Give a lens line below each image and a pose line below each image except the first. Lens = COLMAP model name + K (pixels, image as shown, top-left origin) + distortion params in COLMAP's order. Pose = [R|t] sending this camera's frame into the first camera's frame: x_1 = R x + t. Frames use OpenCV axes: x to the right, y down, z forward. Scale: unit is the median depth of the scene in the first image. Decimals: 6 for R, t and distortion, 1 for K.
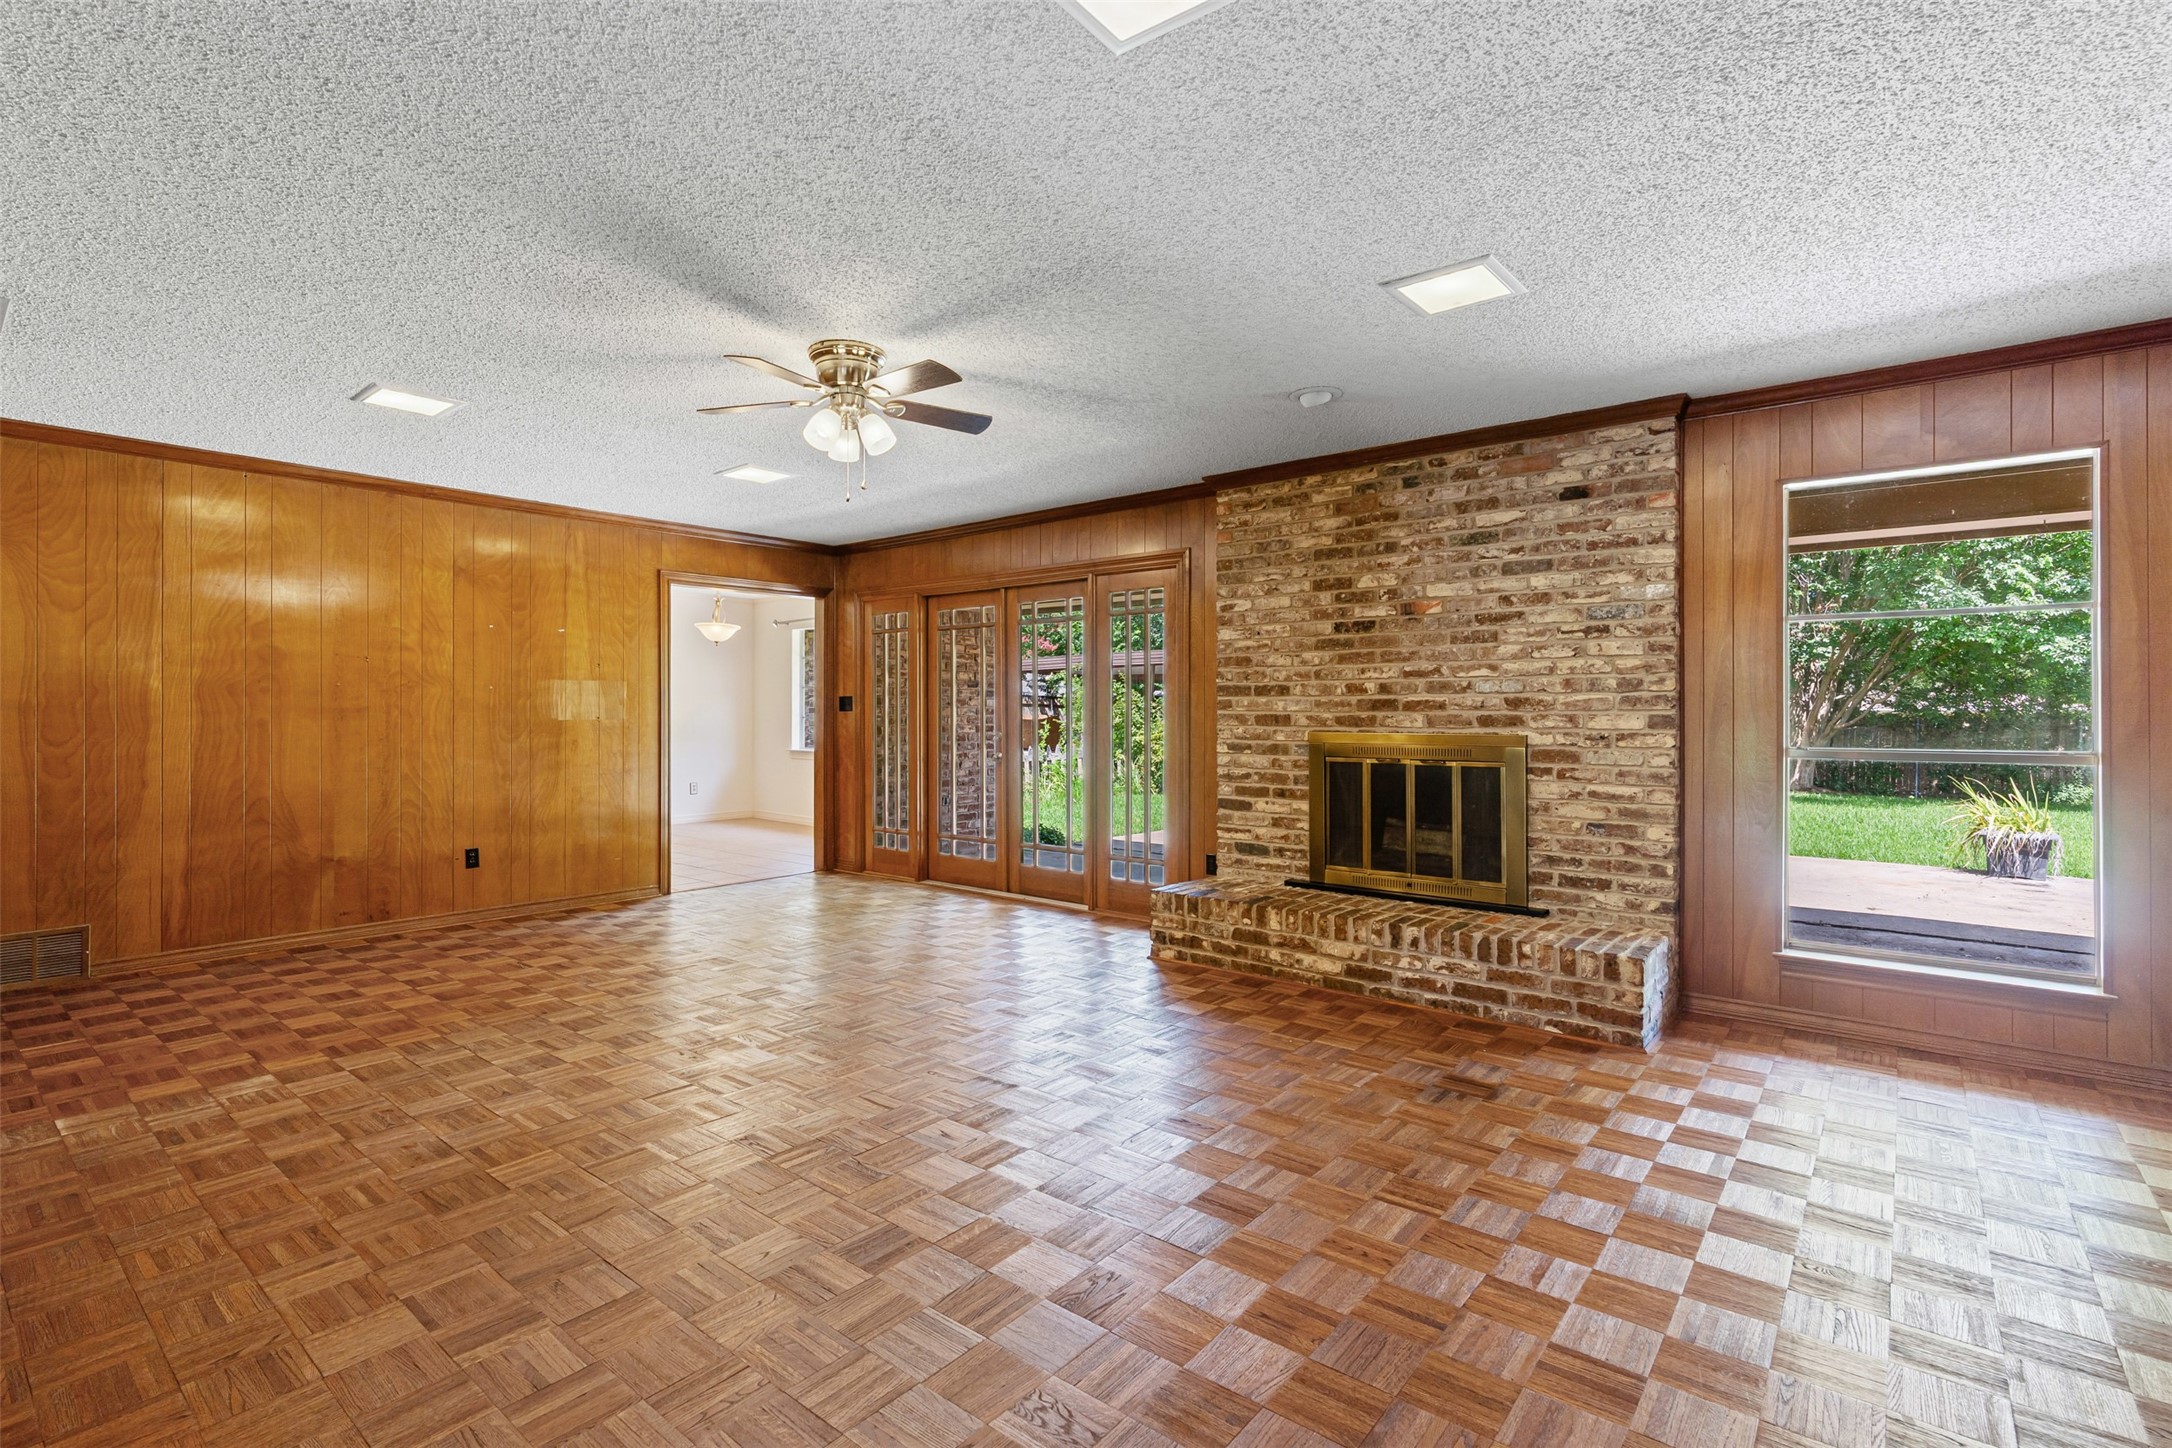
lens RADIAL K [[998.3, 0, 1099.5], [0, 998.3, 710.3], [0, 0, 1]] dist [-0.010316, 0.004857]
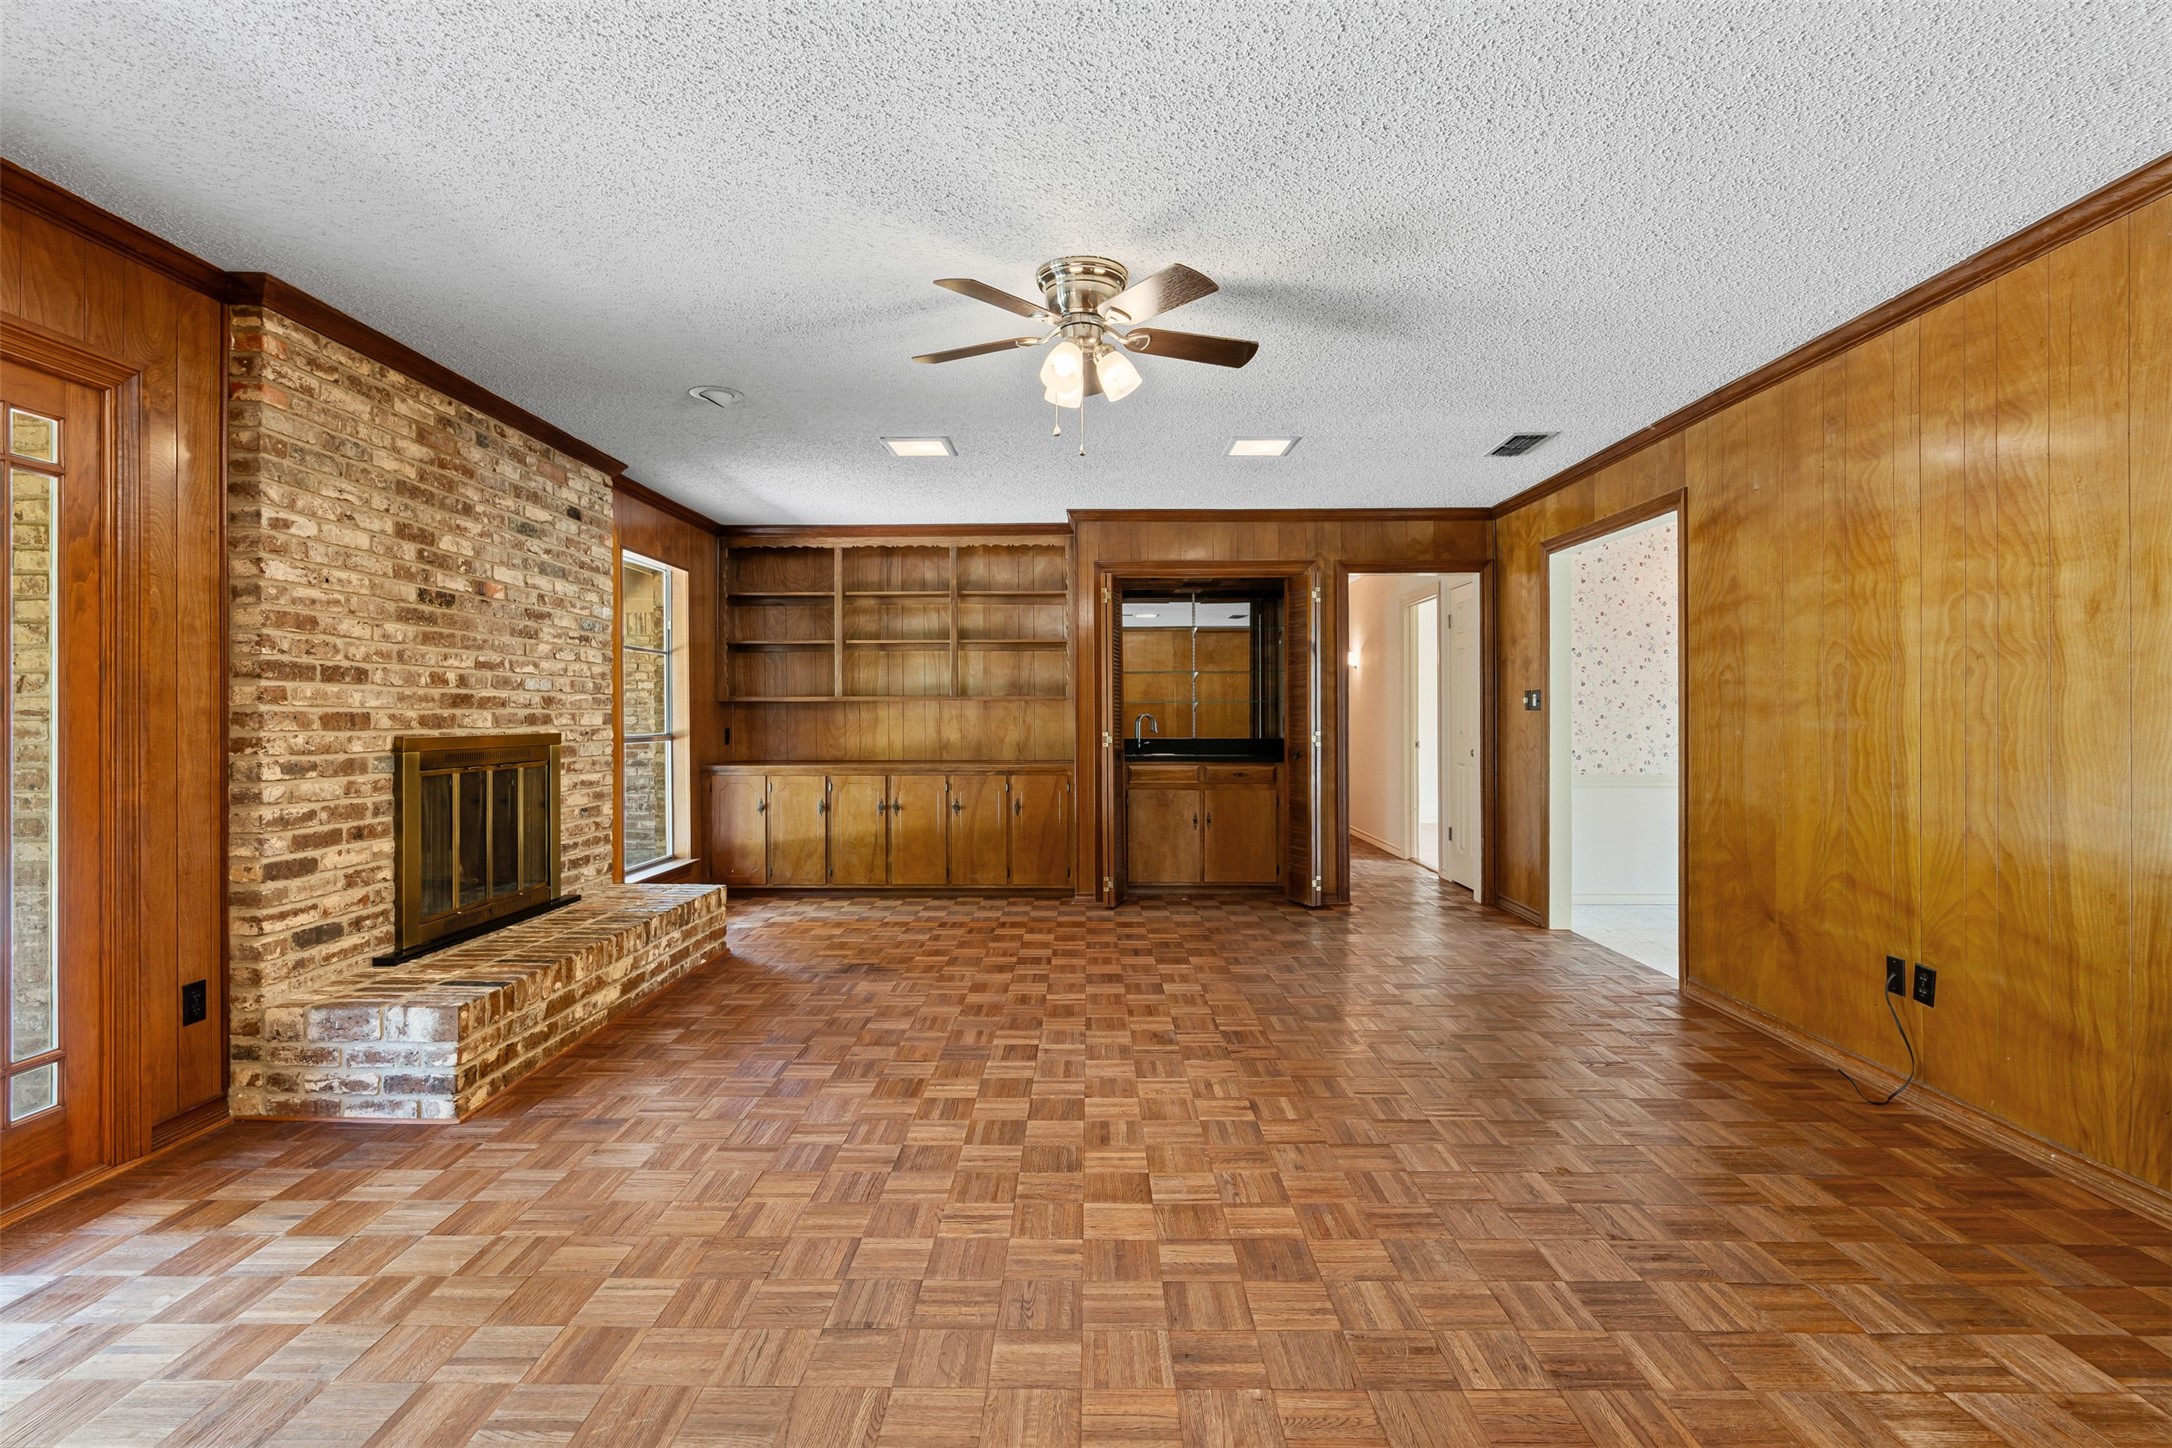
lens RADIAL K [[998.3, 0, 1071.7], [0, 998.3, 711.3], [0, 0, 1]] dist [-0.010316, 0.004857]
pose [[-0.610518, 0.003840, 0.791993, -0.688234], [-0.000917, 0.999984, -0.005555, 0.007250], [-0.792002, -0.004118, -0.610505, 1.150986]]
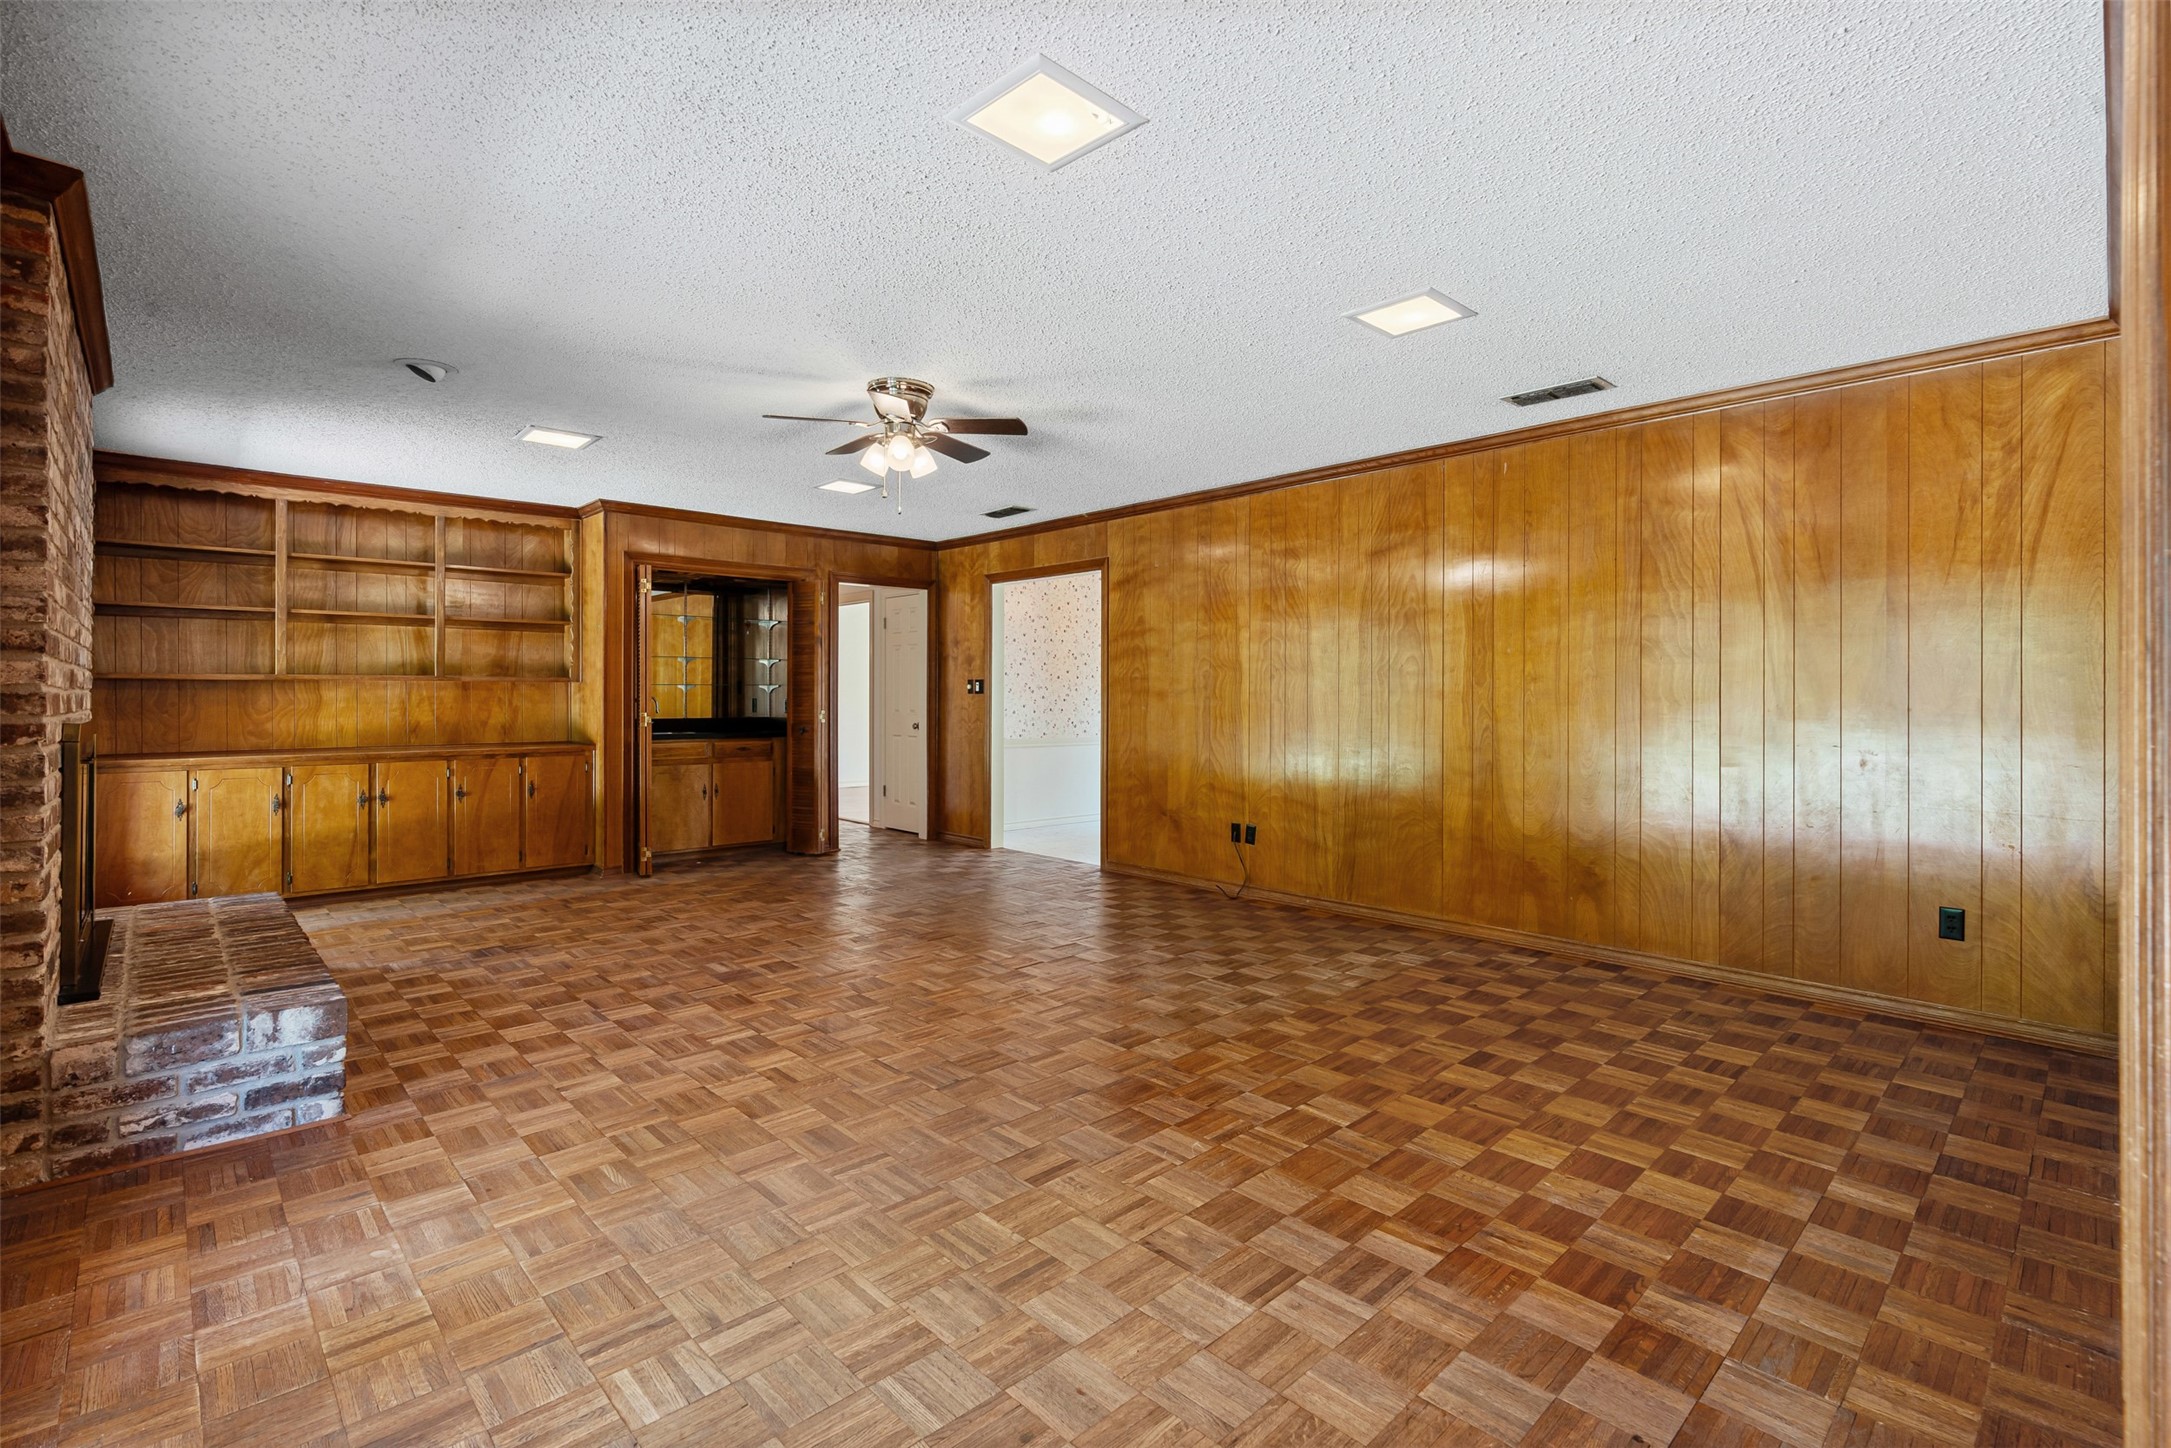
lens RADIAL K [[997.9, 0, 1074.1], [0, 997.9, 694.0], [0, 0, 1]] dist [-0.010316, 0.004857]
pose [[-0.989185, -0.000676, 0.146670, -0.478284], [-0.001399, 0.999987, -0.004829, 0.006788], [-0.146665, -0.004982, -0.989174, 1.619369]]
